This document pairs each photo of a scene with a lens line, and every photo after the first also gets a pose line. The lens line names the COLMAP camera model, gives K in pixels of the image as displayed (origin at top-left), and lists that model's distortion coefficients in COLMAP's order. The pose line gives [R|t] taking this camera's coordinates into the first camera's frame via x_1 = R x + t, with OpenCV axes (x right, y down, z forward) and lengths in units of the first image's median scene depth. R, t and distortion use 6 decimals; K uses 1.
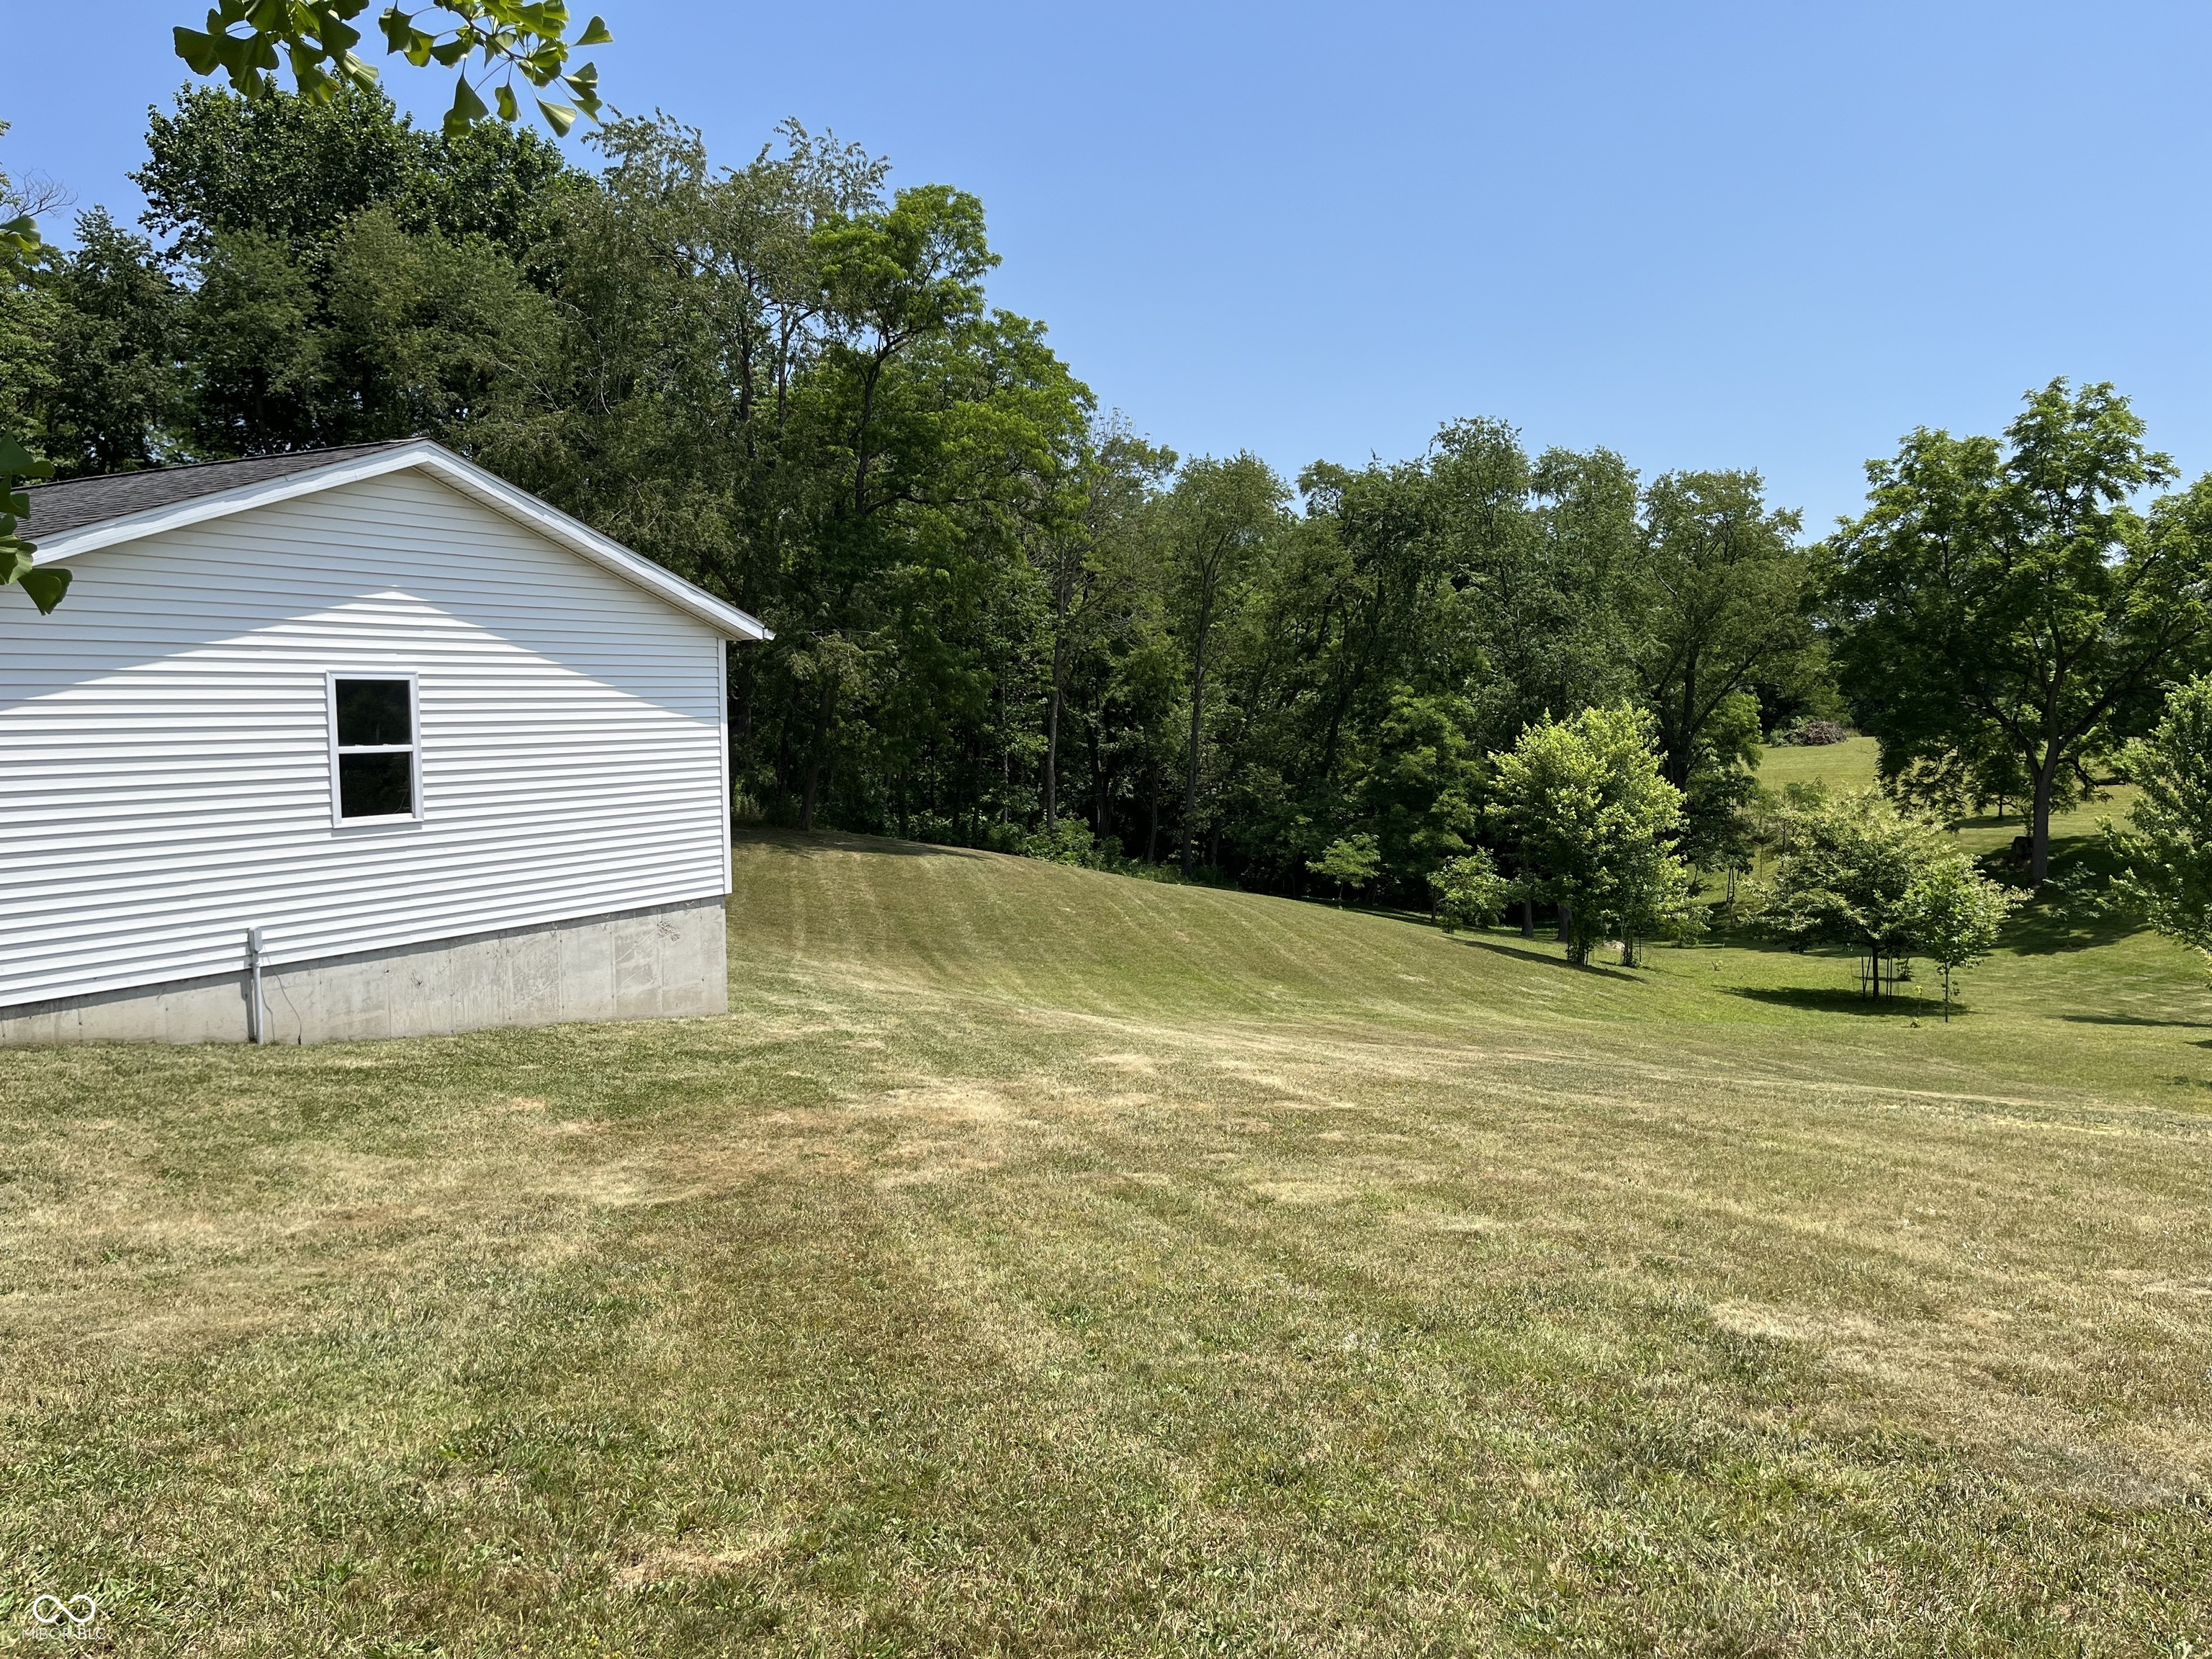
lens RADIAL K [[1701.7, 0, 1117.7], [0, 1701.7, 790.3], [0, 0, 1]] dist [0.055524, -0.005555]
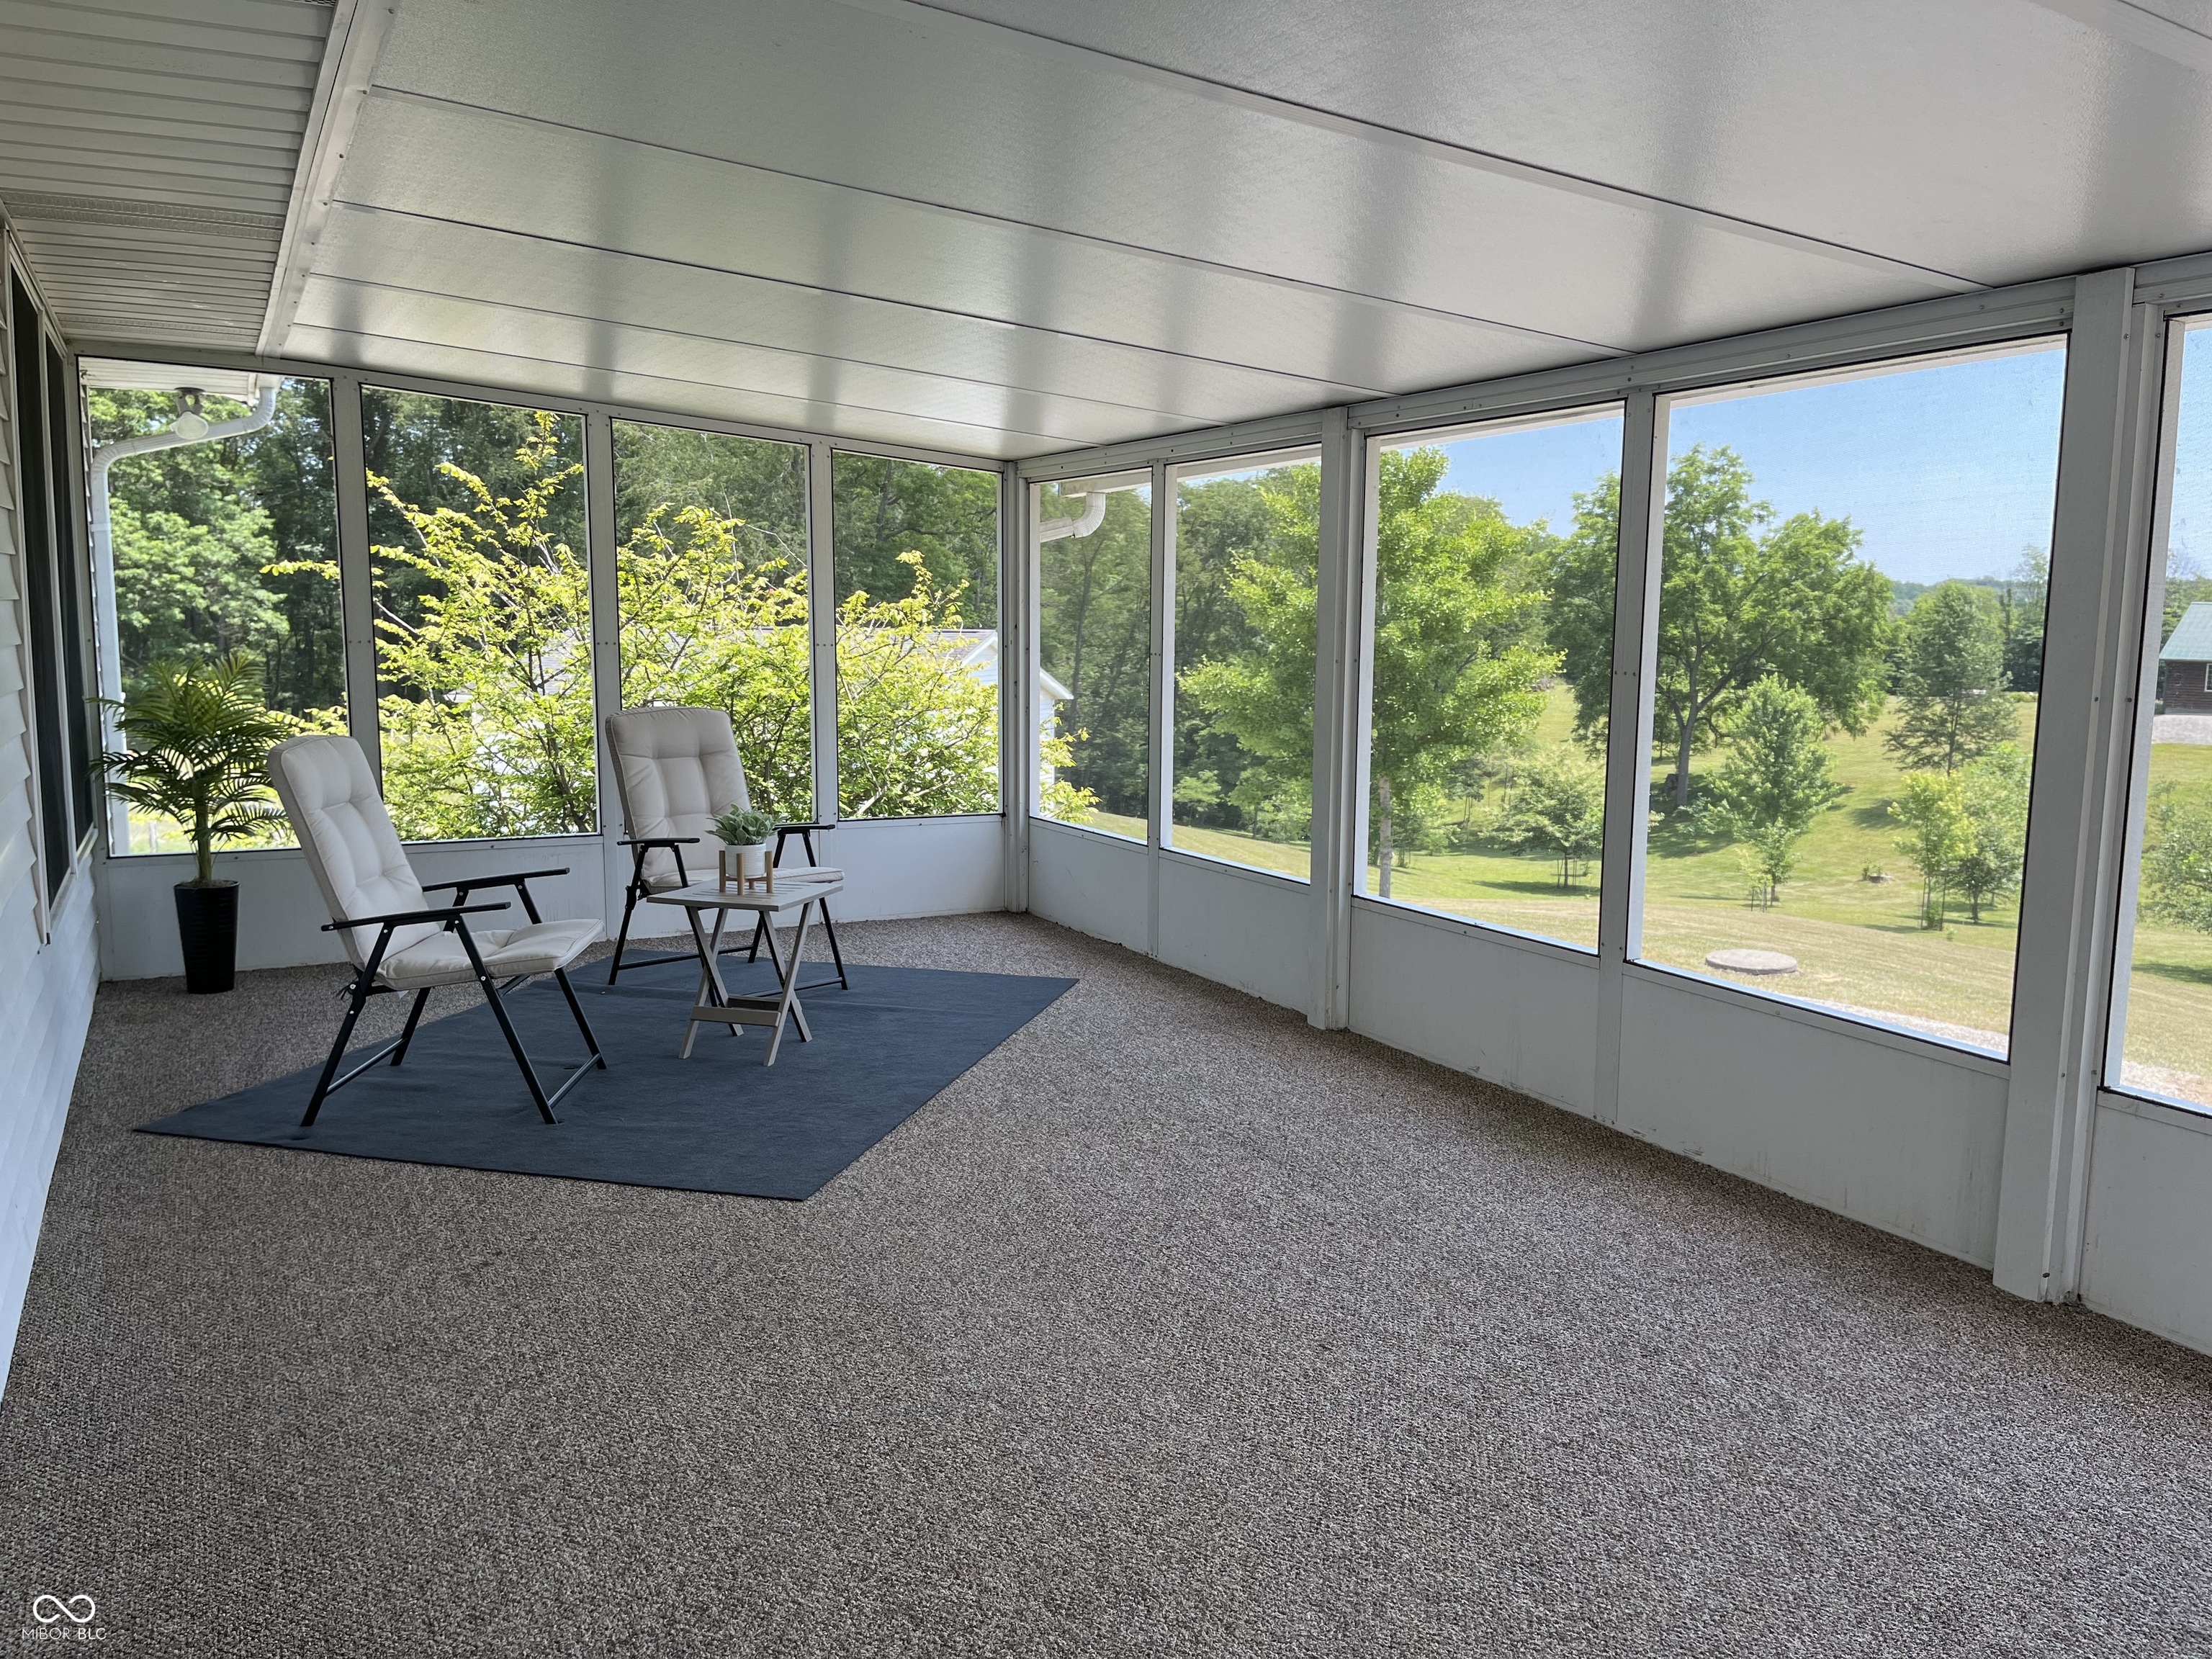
lens RADIAL K [[1701.7, 0, 1113.5], [0, 1701.7, 813.6], [0, 0, 1]] dist [0.055524, -0.005555]
pose [[0.988721, 0.003222, 0.149734, -0.133936], [-0.012351, 0.998117, 0.060078, -0.020717], [-0.149259, -0.061250, 0.986899, -0.316980]]
